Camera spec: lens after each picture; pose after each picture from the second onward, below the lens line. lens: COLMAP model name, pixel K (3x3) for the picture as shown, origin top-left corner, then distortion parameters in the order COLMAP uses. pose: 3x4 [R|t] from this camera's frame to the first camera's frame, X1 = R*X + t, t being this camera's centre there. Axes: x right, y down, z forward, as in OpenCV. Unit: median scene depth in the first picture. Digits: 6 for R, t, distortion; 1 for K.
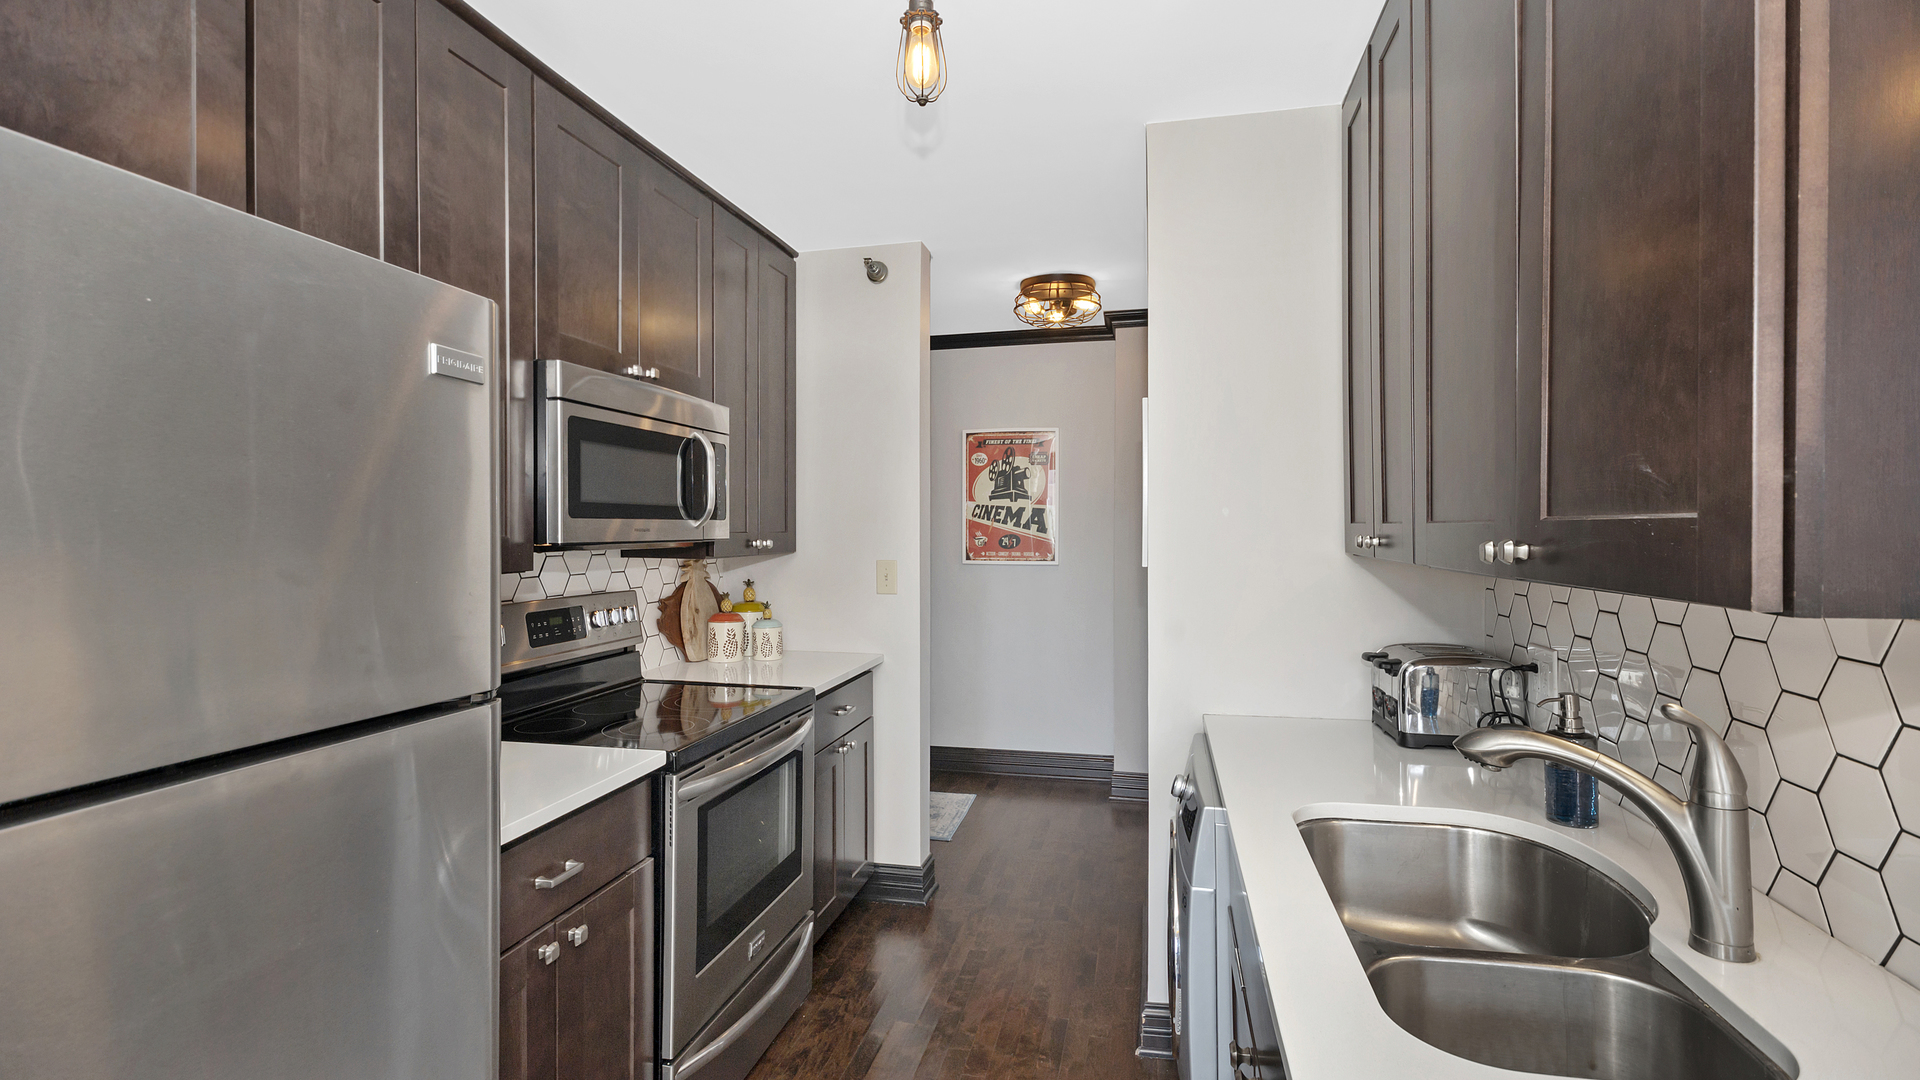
lens RADIAL K [[878.1, 0, 967.1], [0, 878.1, 534.6], [0, 0, 1]] dist [-0.002397, -0.000169]
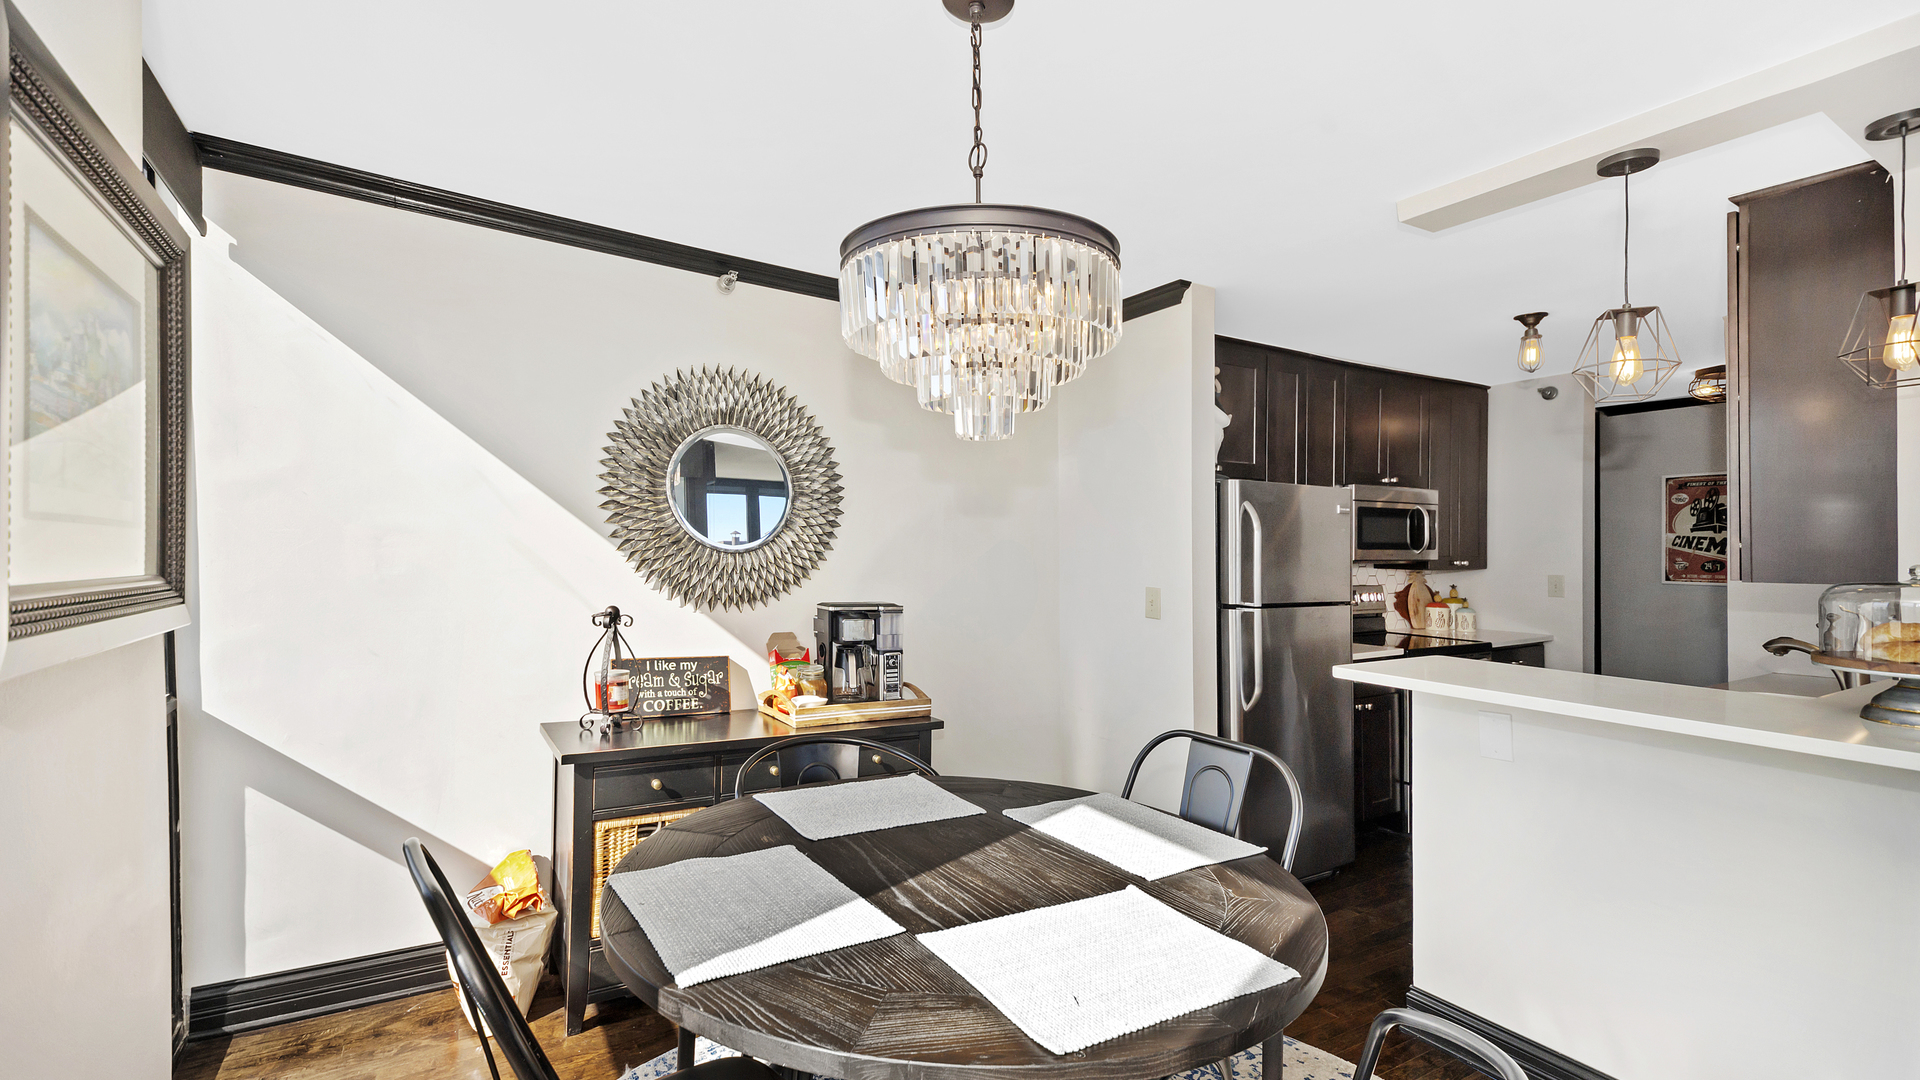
lens RADIAL K [[818.2, 0, 922.2], [0, 818.2, 542.2], [0, 0, 1]] dist [0.024959, -0.003112]
pose [[0.666169, -0.001297, -0.745800, 0.266783], [-0.011013, 0.999872, -0.011577, -0.000057], [0.745719, 0.015926, 0.666070, -0.855168]]
